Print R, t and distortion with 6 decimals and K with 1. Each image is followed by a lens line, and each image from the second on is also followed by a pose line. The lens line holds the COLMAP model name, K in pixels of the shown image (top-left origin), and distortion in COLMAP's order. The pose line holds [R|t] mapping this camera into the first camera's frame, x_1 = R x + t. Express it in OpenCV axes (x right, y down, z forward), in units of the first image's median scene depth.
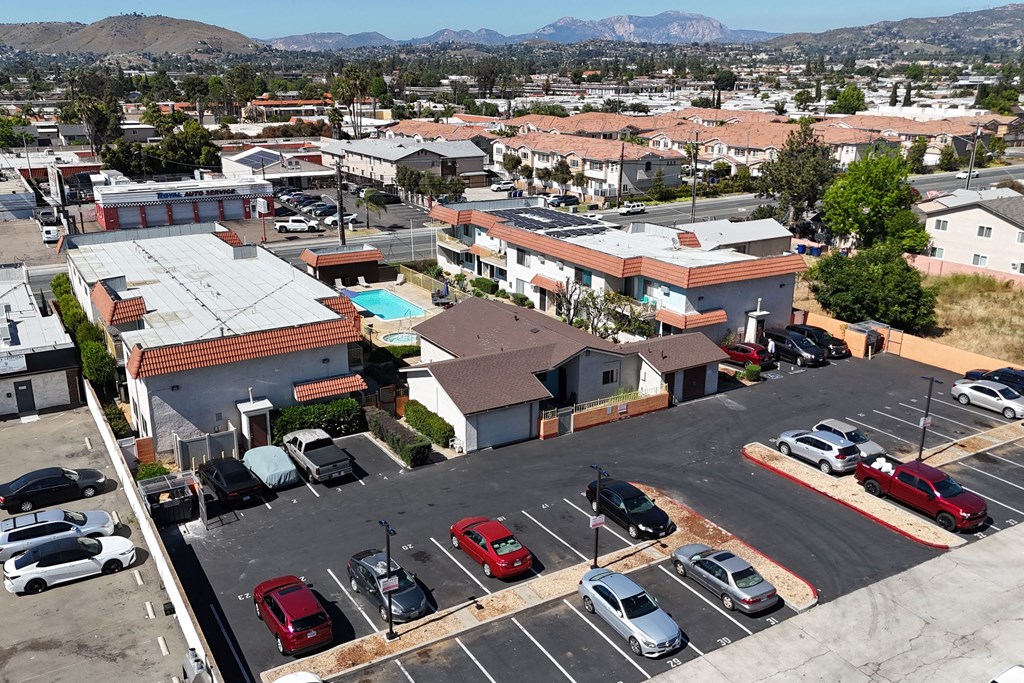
lens RADIAL K [[901.4, 0, 491.1], [0, 901.4, 335.0], [0, 0, 1]] dist [0.009453, 0.086799]
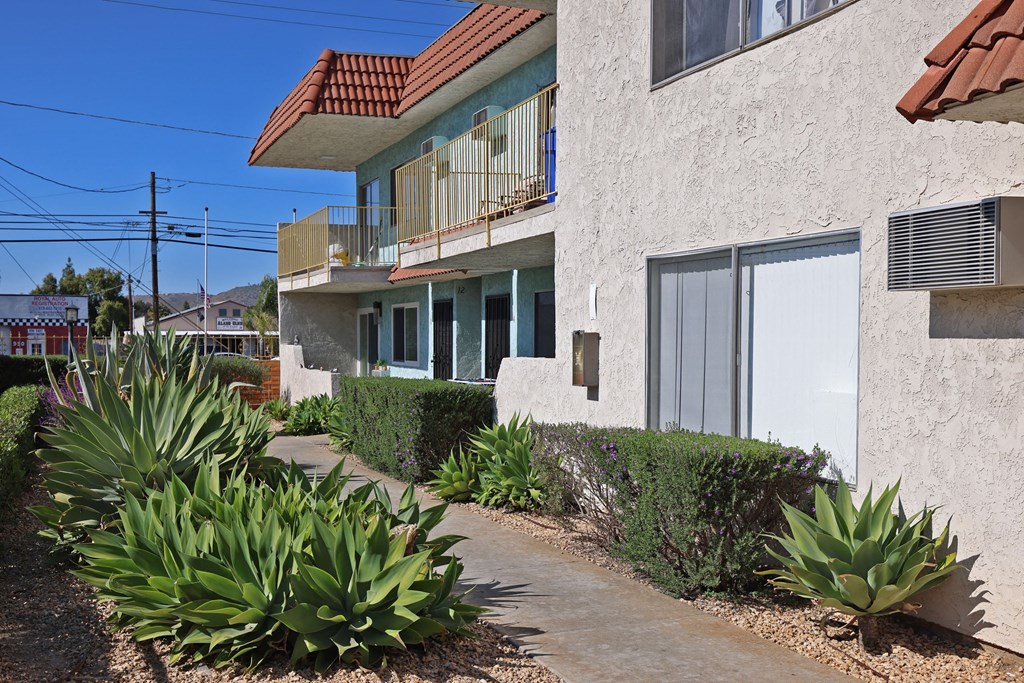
lens RADIAL K [[1057.1, 0, 512.0], [0, 1057.1, 341.5], [0, 0, 1]] dist [-0.000028, 0.231368]
pose [[0.991012, -0.001495, -0.133766, 0.028670], [-0.037691, 0.956309, -0.289919, -0.026843], [0.128355, 0.292355, 0.947657, 0.903706]]
